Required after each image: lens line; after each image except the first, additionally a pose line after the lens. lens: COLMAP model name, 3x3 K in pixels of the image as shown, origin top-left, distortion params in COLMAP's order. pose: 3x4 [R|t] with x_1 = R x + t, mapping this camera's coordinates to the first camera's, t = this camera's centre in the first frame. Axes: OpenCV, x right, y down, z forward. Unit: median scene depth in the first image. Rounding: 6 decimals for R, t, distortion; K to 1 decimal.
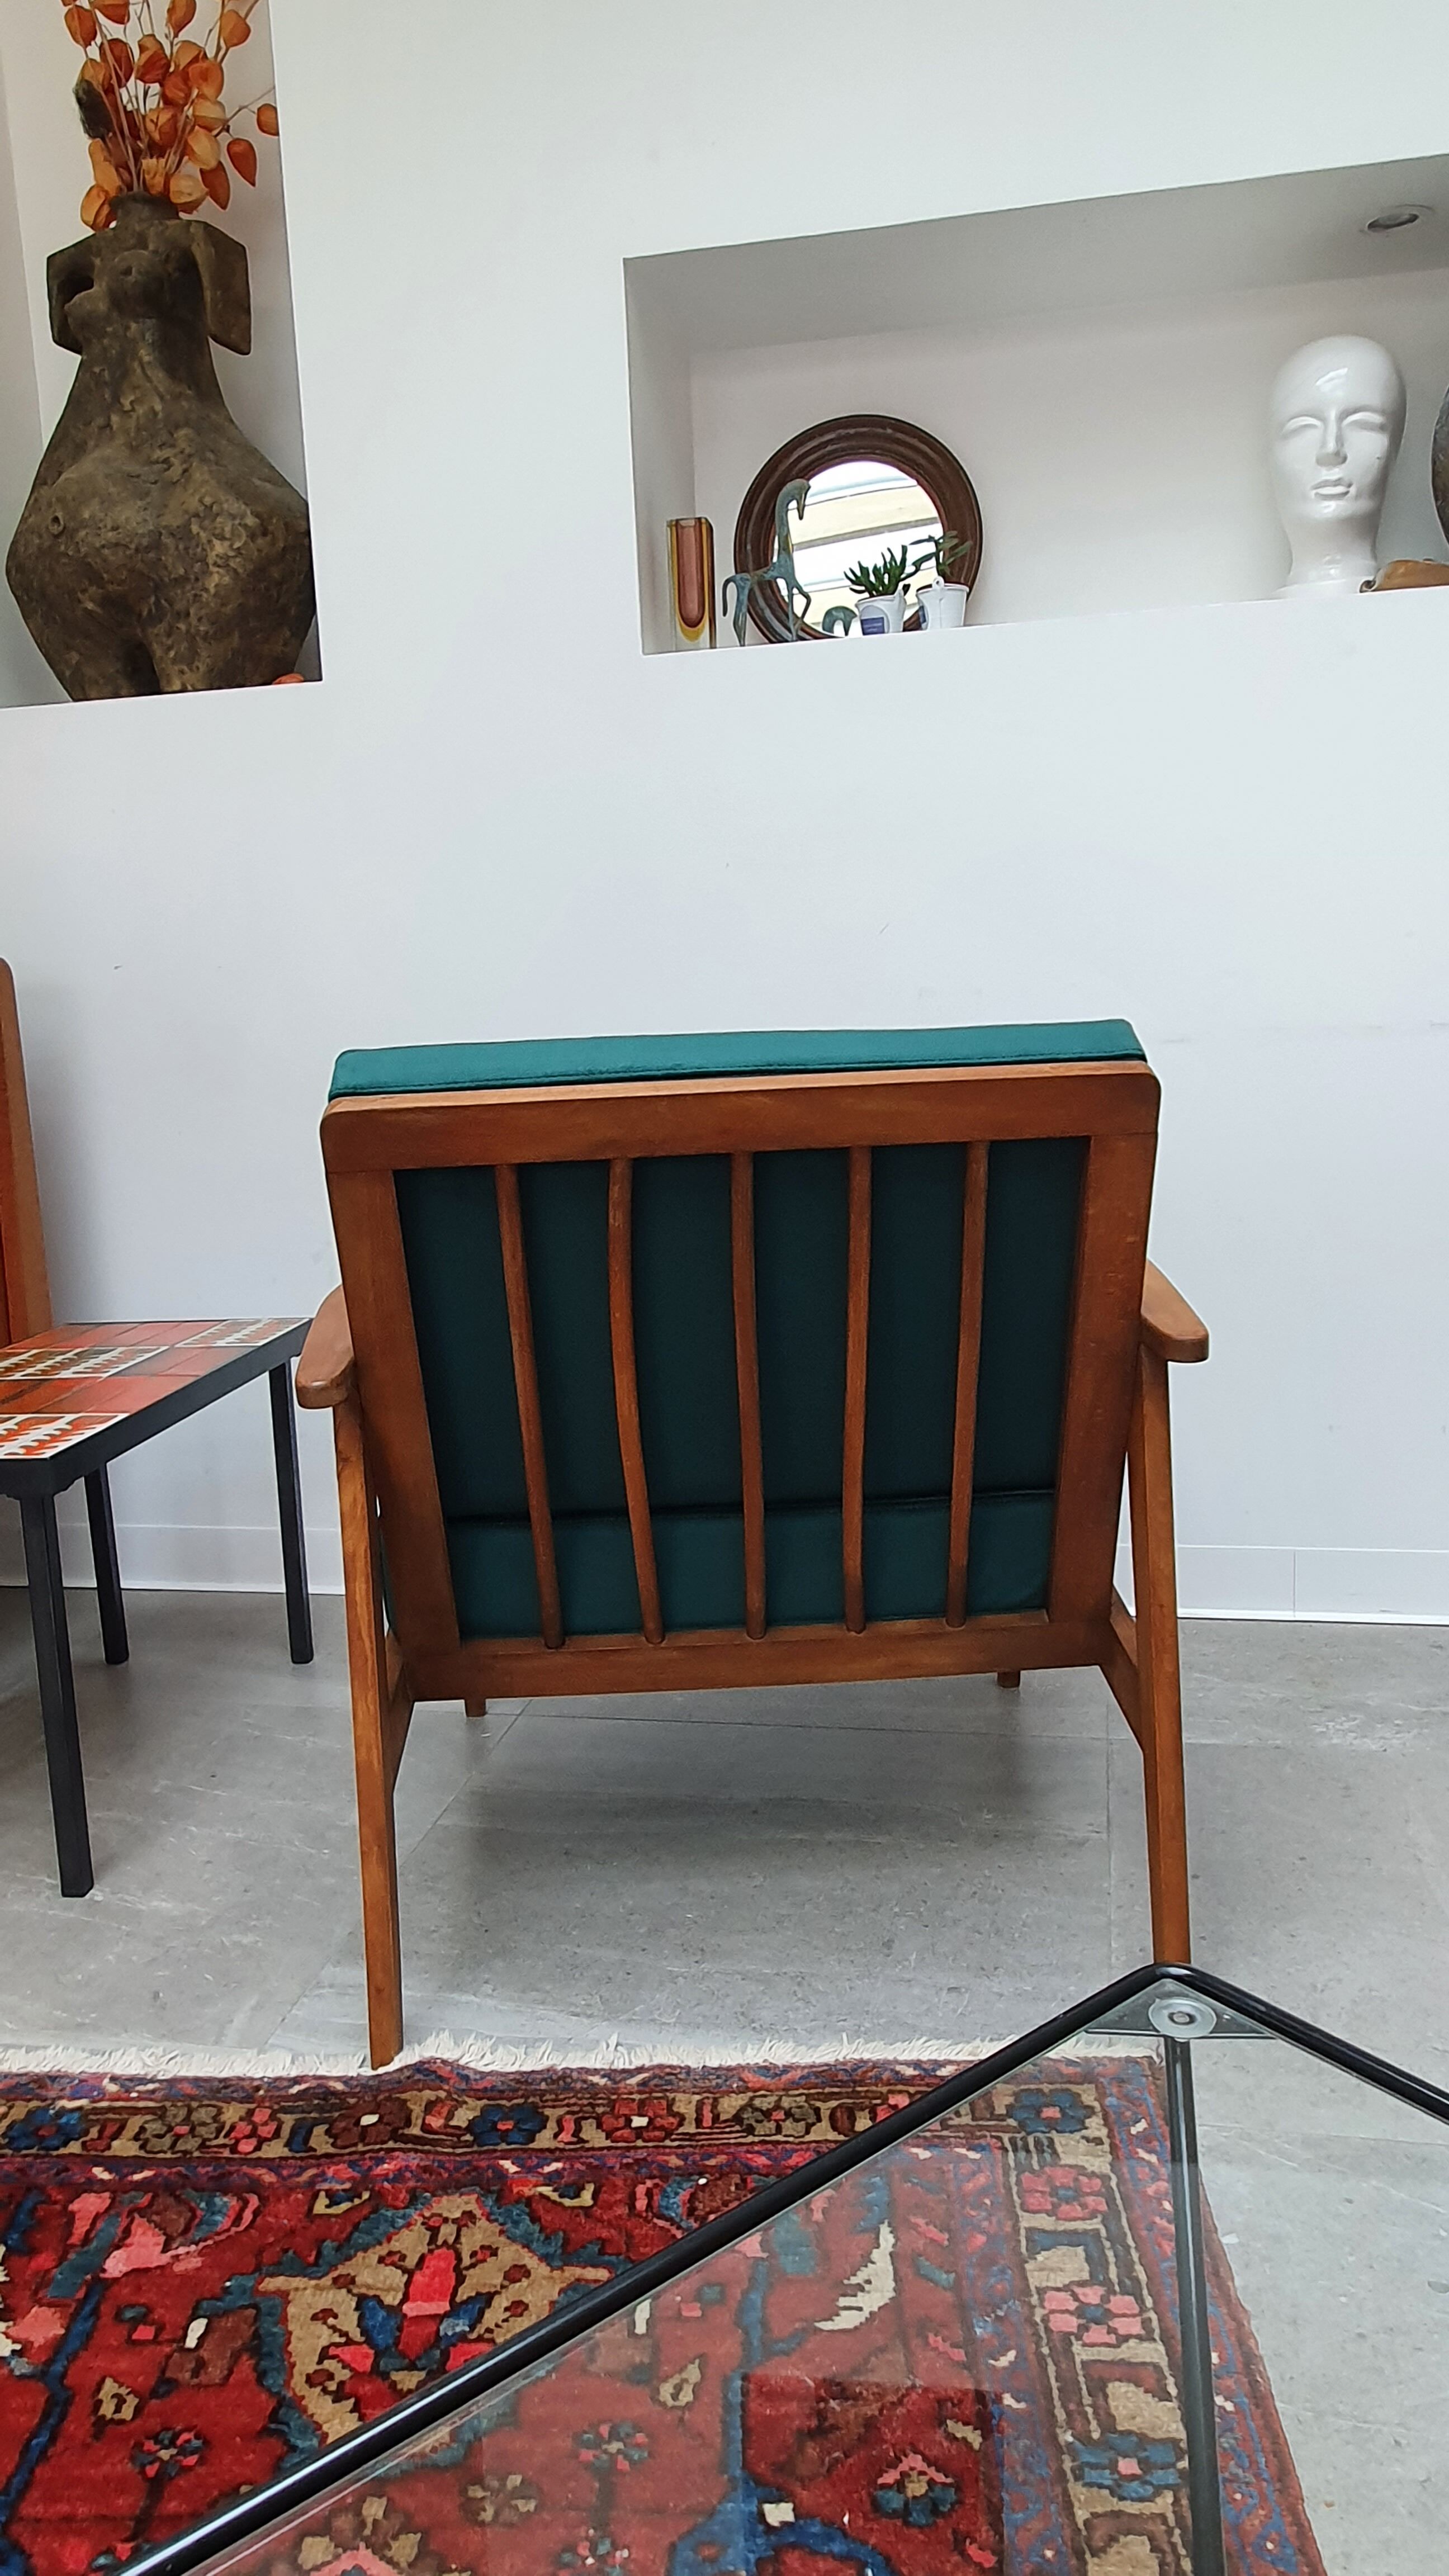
lens RADIAL K [[1898.5, 0, 707.1], [0, 1898.5, 1282.3], [0, 0, 1]] dist [0.045649, -0.010132]
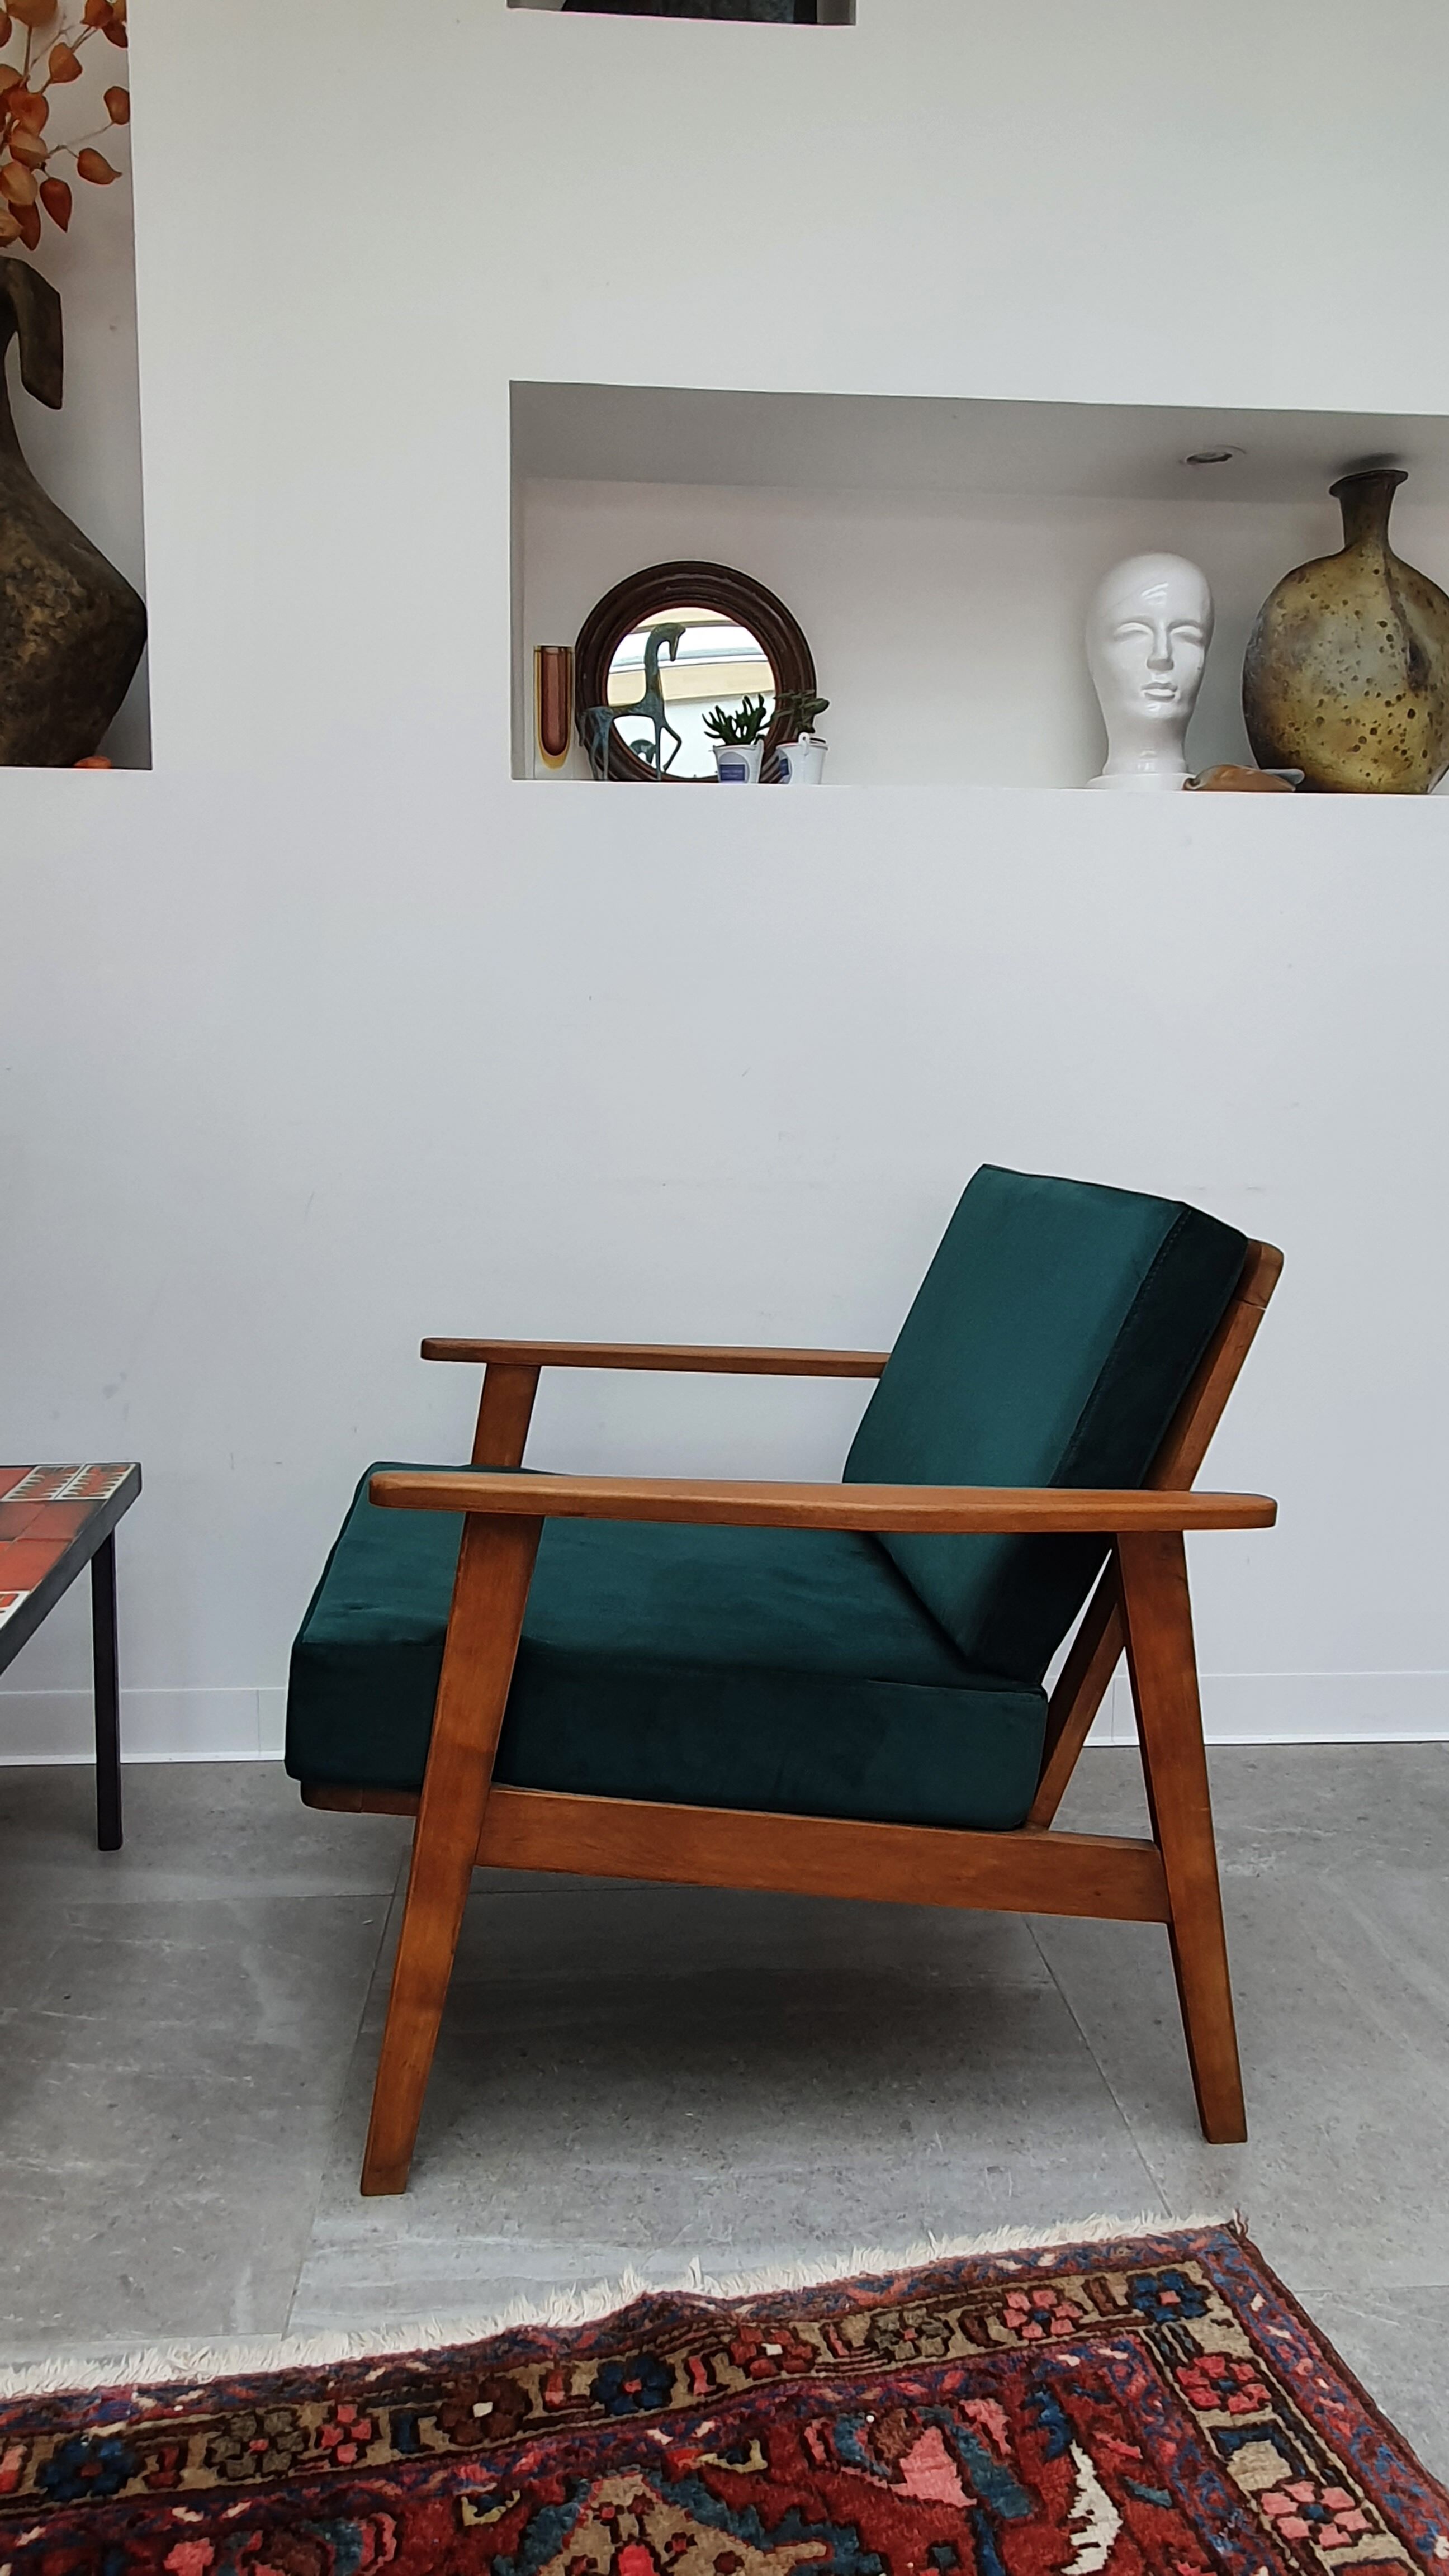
lens RADIAL K [[1898.5, 0, 717.5], [0, 1898.5, 1292.8], [0, 0, 1]] dist [0.045649, -0.010132]
pose [[0.959078, 0.018751, 0.282521, -0.243745], [-0.007216, 0.999099, -0.041814, -0.033034], [-0.283050, 0.038064, 0.958349, 0.061284]]
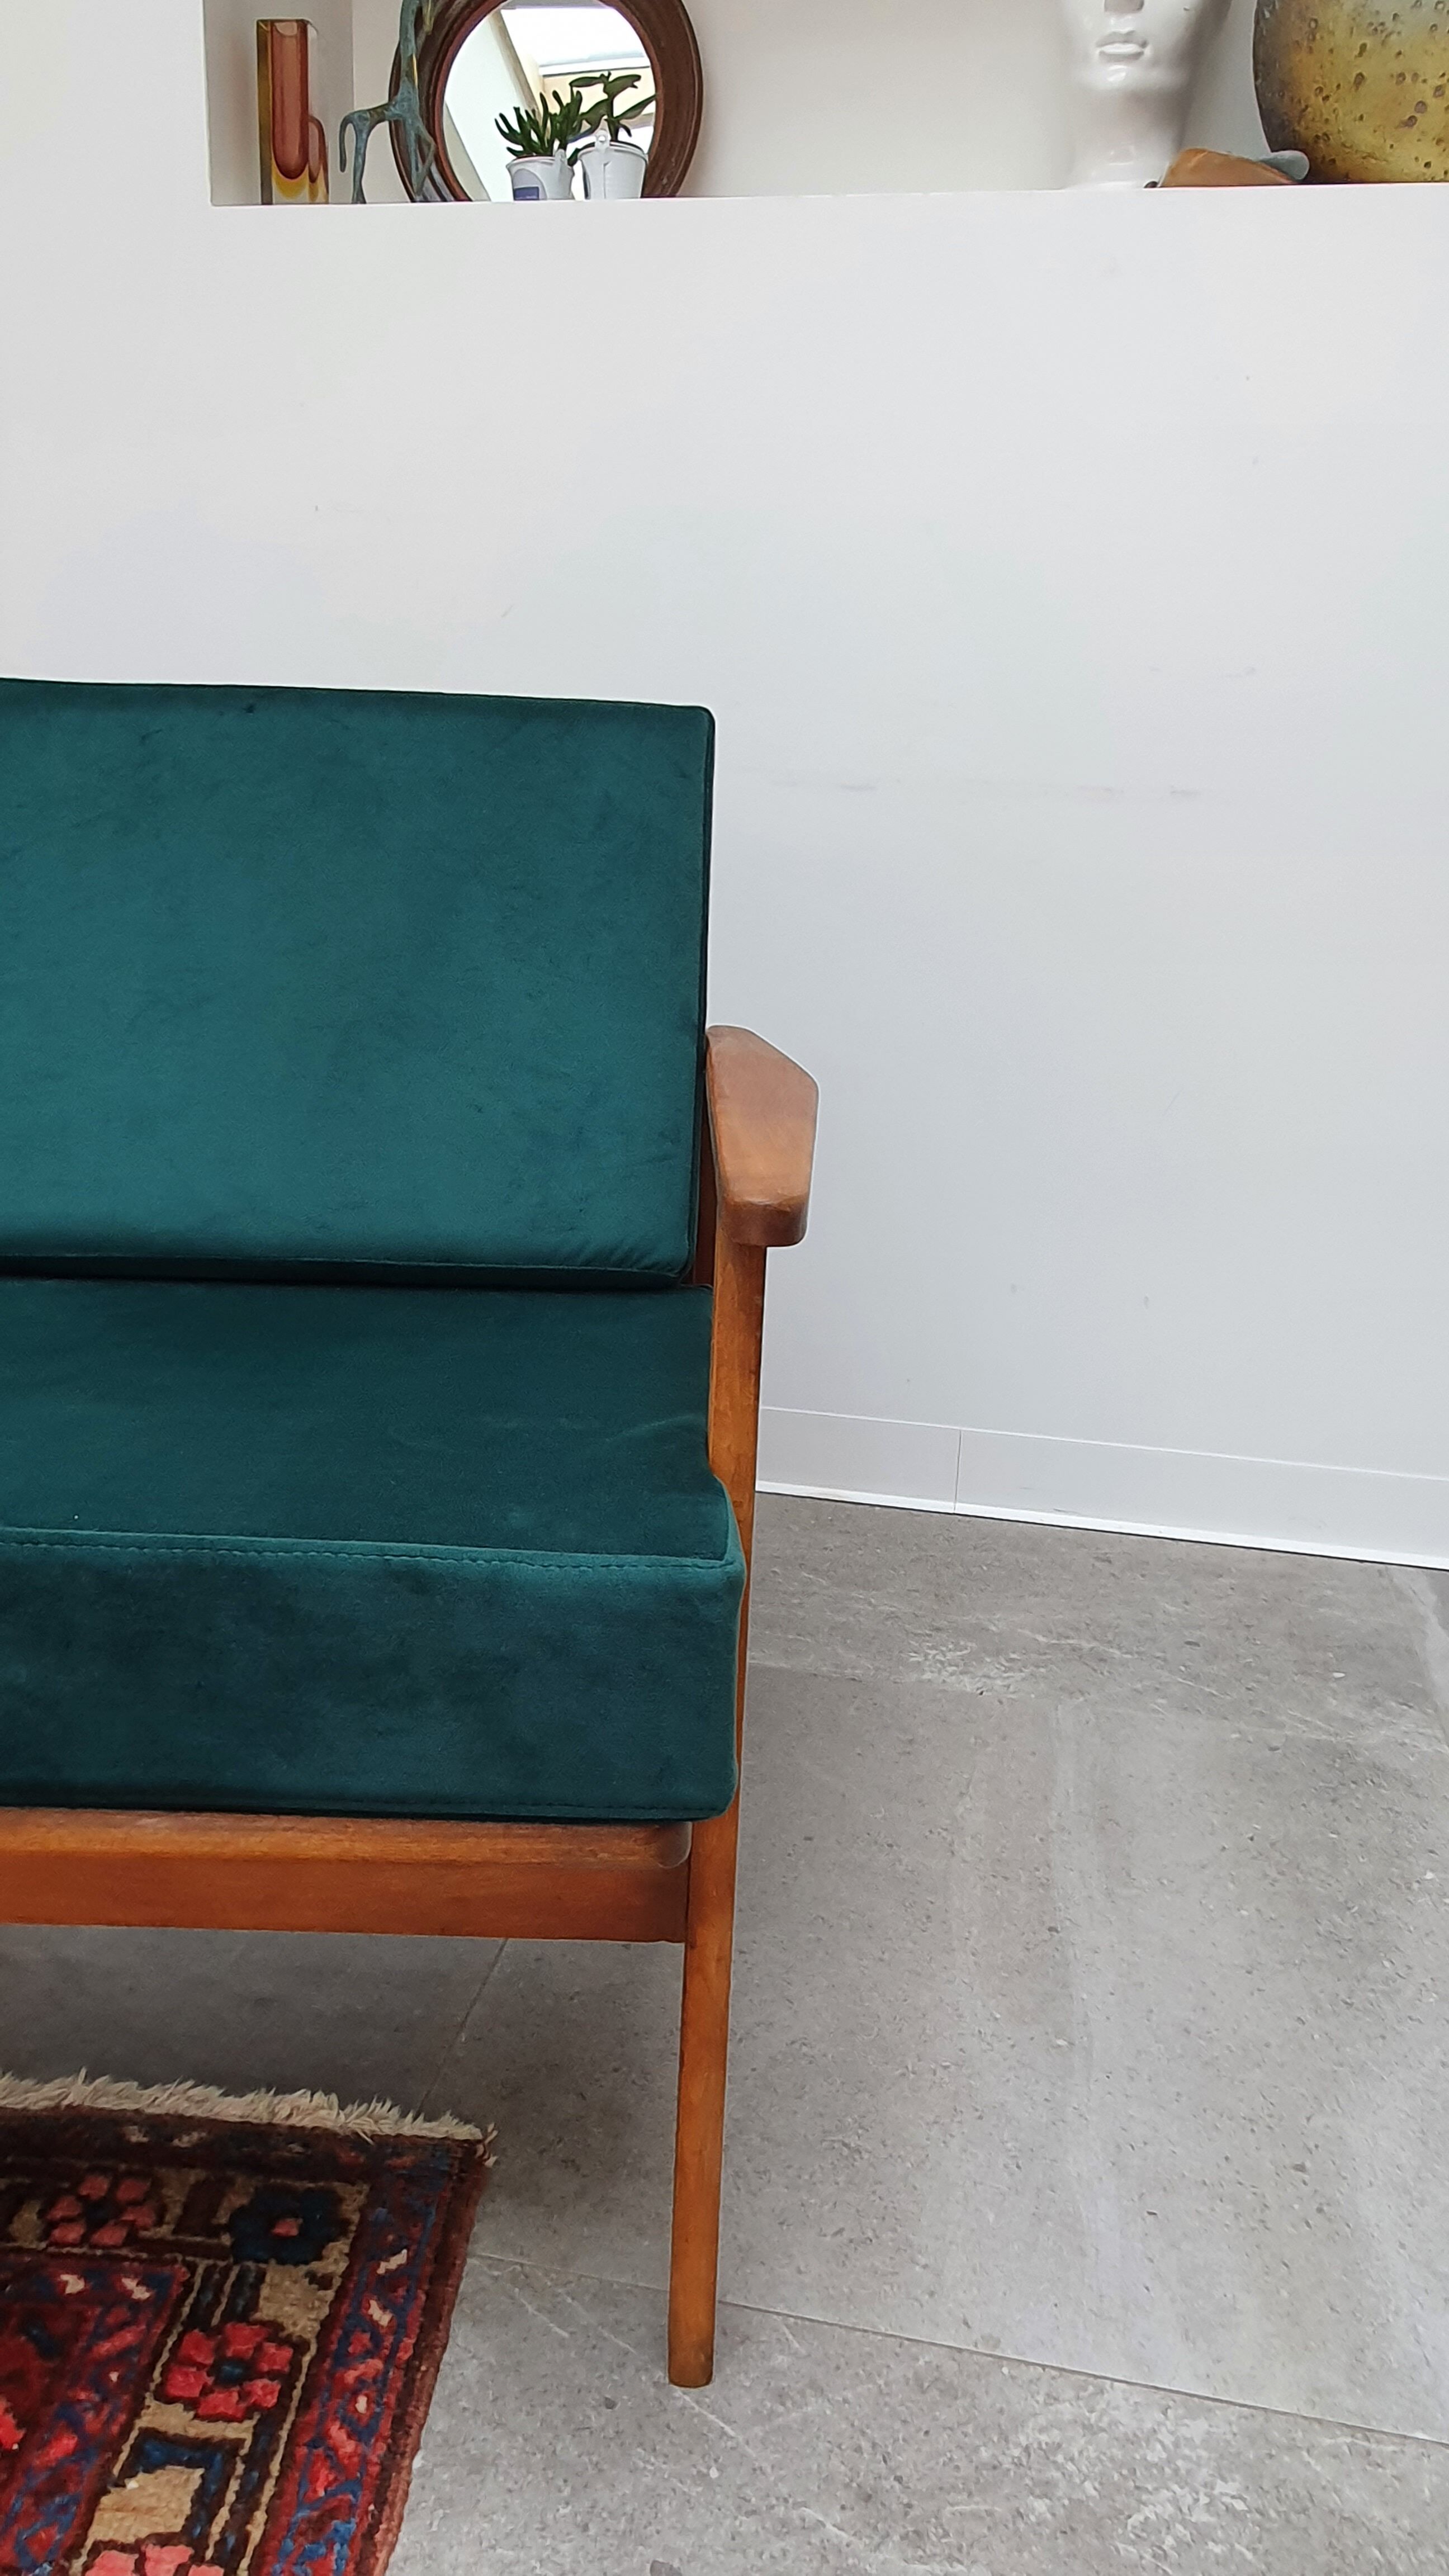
lens RADIAL K [[1898.5, 0, 684.9], [0, 1898.5, 1276.3], [0, 0, 1]] dist [0.045649, -0.010132]
pose [[0.996395, 0.081277, 0.024326, 0.204119], [-0.083397, 0.990974, 0.104958, -0.003729], [-0.015576, -0.106608, 0.994179, 0.232637]]
